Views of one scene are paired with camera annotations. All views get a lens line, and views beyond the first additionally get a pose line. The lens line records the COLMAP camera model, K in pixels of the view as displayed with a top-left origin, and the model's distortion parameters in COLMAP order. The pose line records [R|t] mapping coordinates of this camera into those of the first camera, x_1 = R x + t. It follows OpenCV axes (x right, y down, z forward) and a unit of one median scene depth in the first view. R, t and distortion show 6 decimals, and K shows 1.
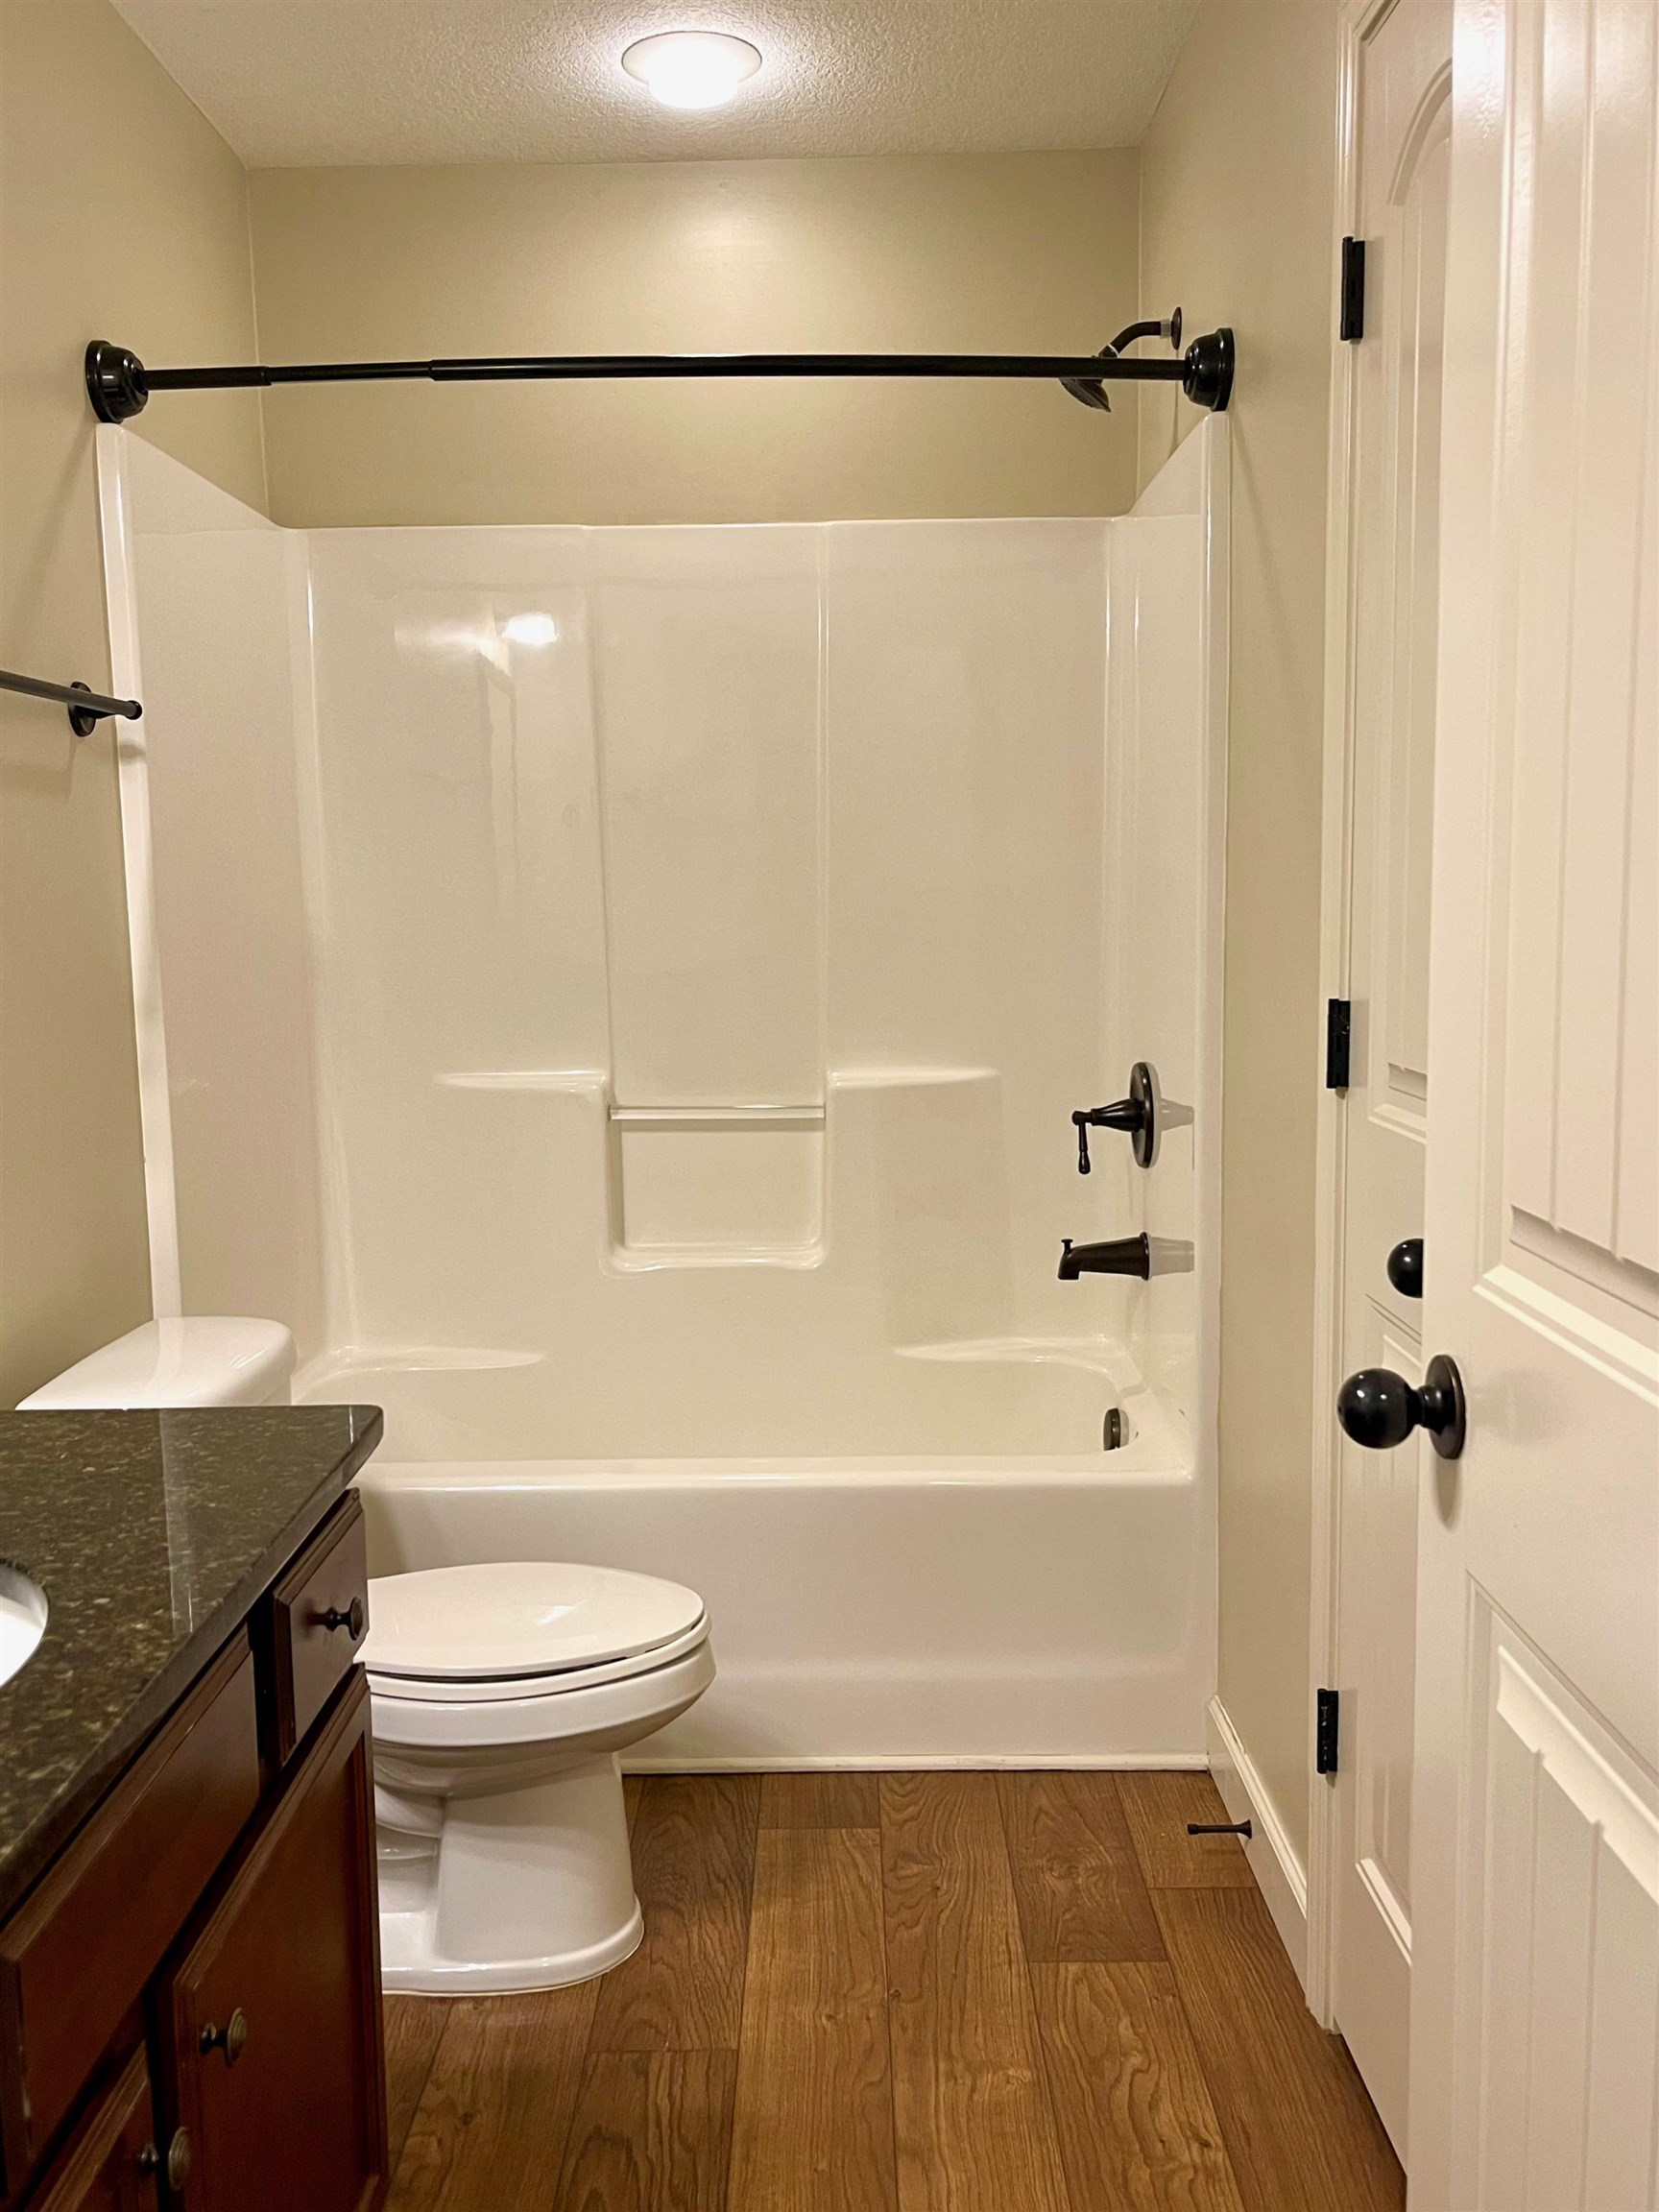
lens RADIAL K [[1924.0, 0, 829.5], [0, 1924.0, 1106.0], [0, 0, 1]] dist [-0.003432, 0.005003]
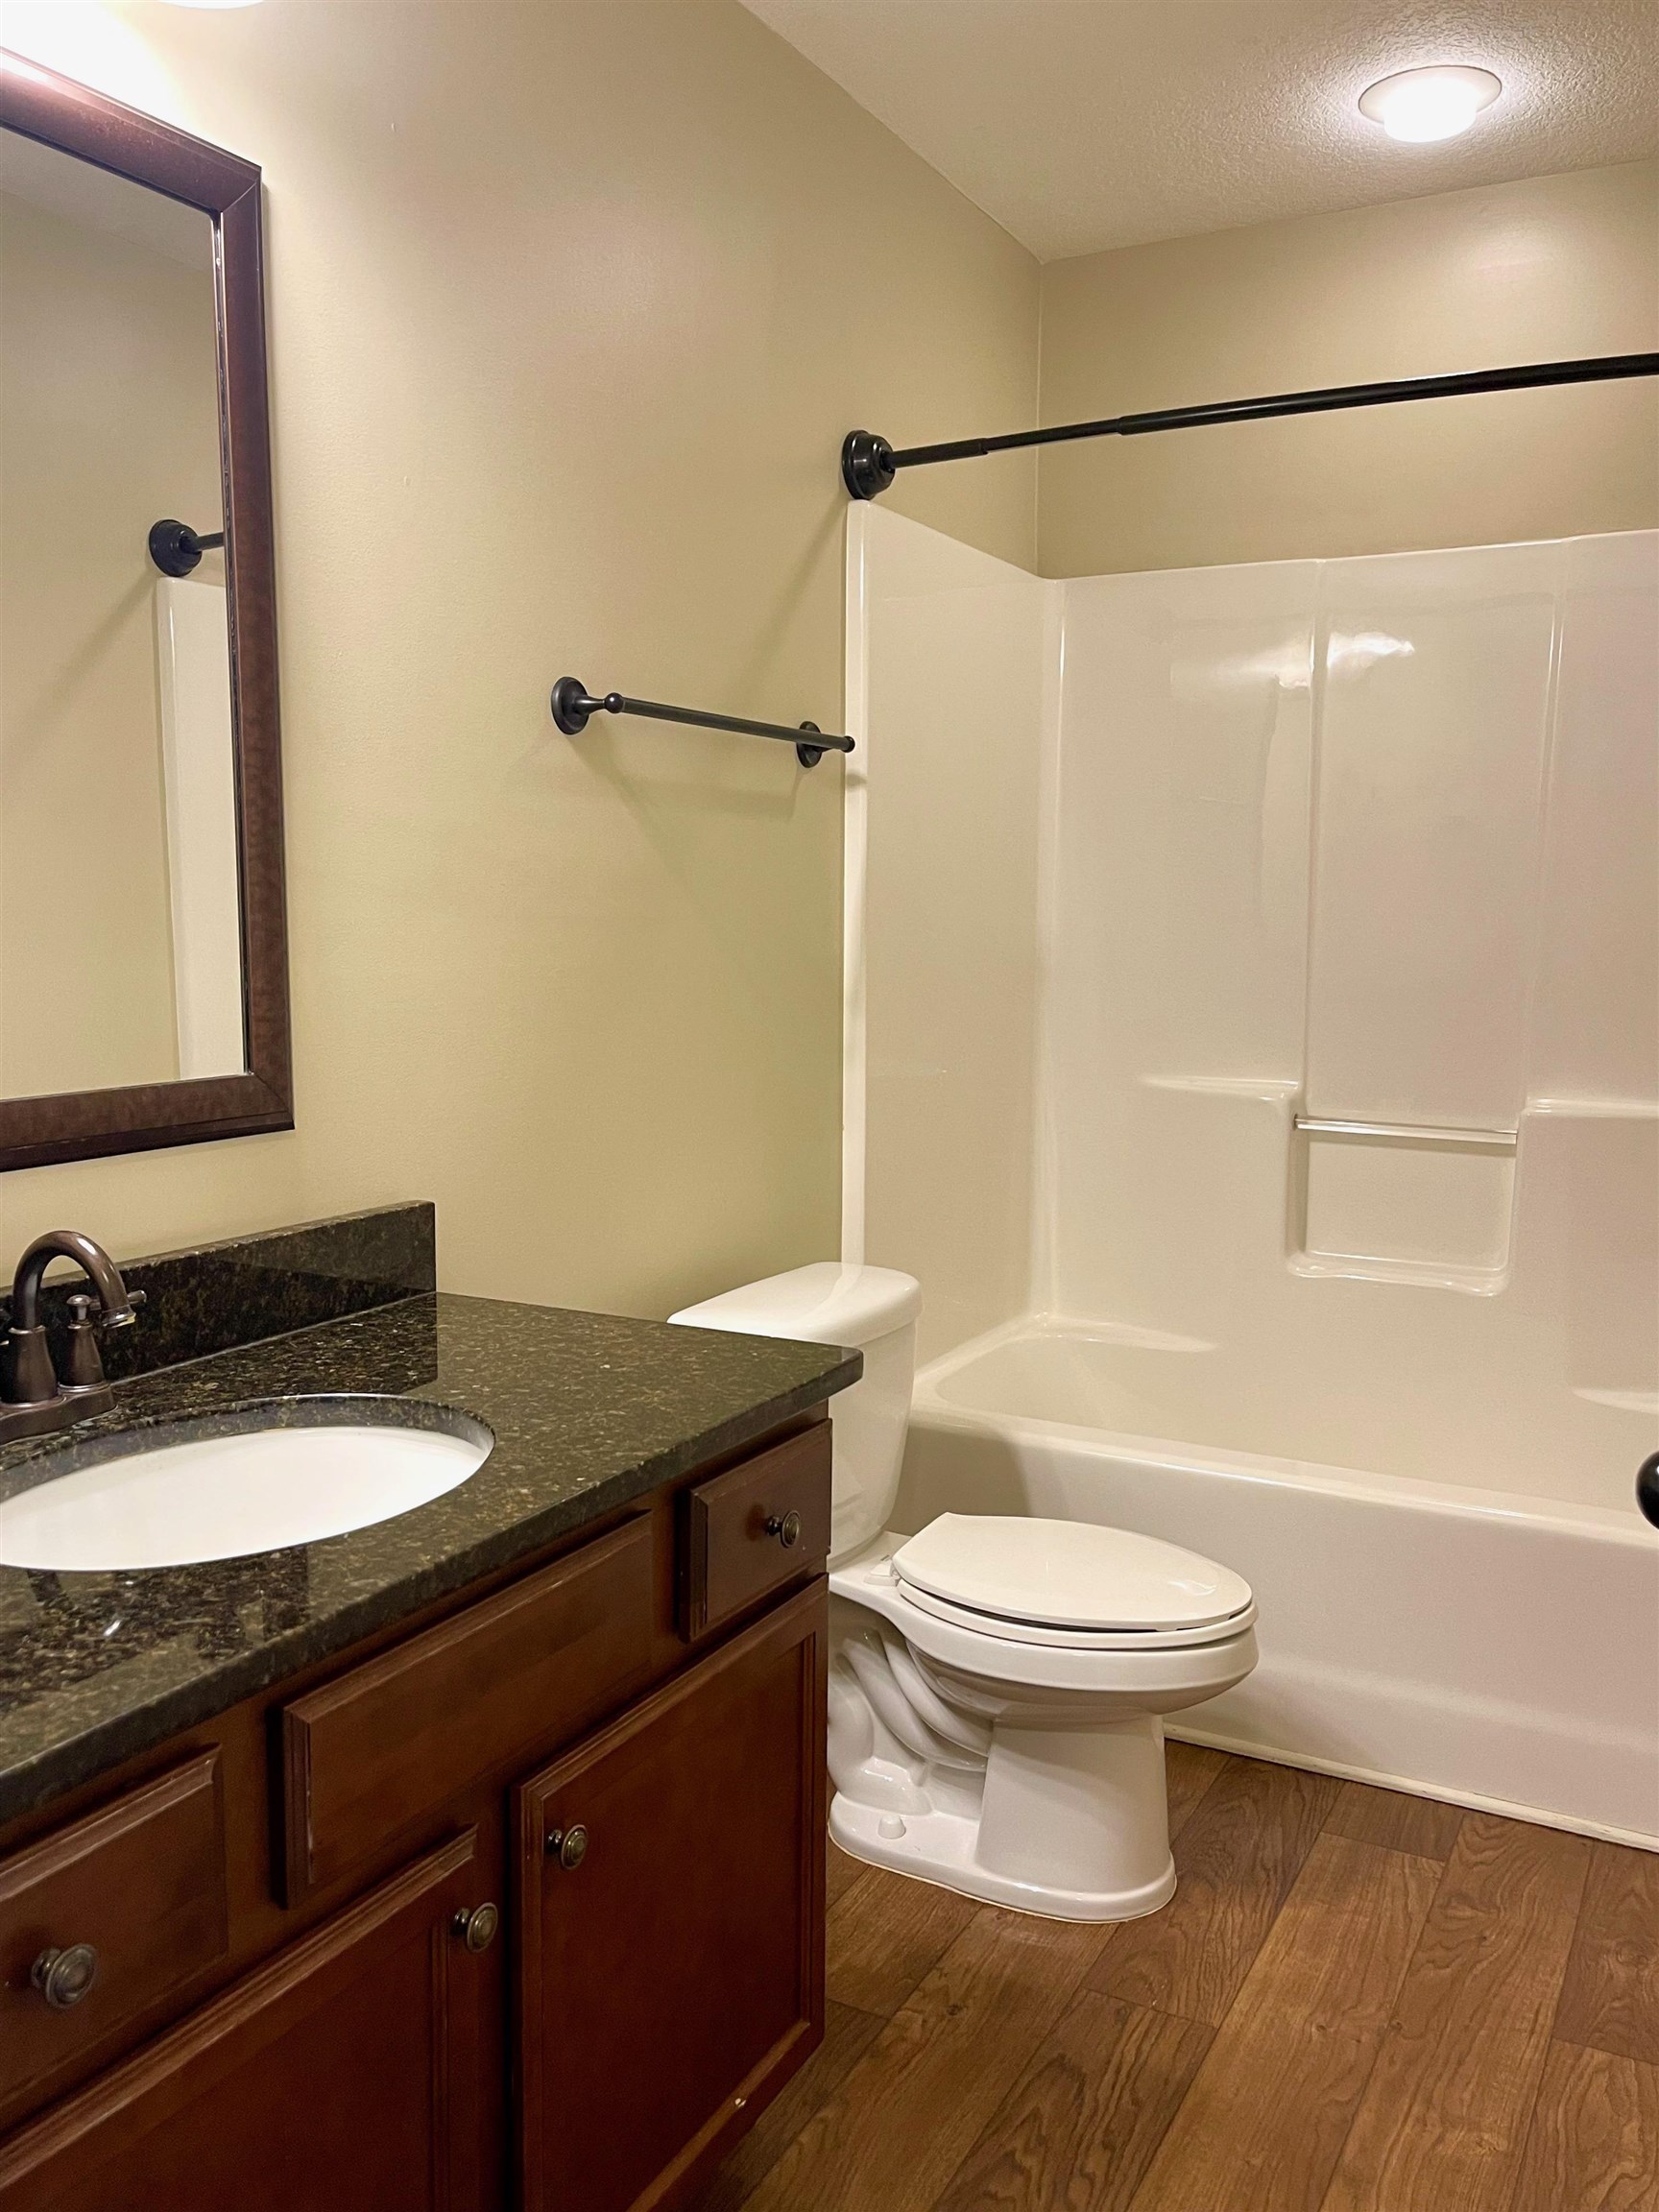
lens RADIAL K [[1765.6, 0, 829.5], [0, 1765.6, 1106.0], [0, 0, 1]] dist [0.037381, -0.086080]
pose [[0.879725, 0.075300, -0.469483, 0.165375], [-0.075938, 0.996957, 0.017608, -0.003950], [0.469380, 0.020161, 0.882766, 0.048589]]
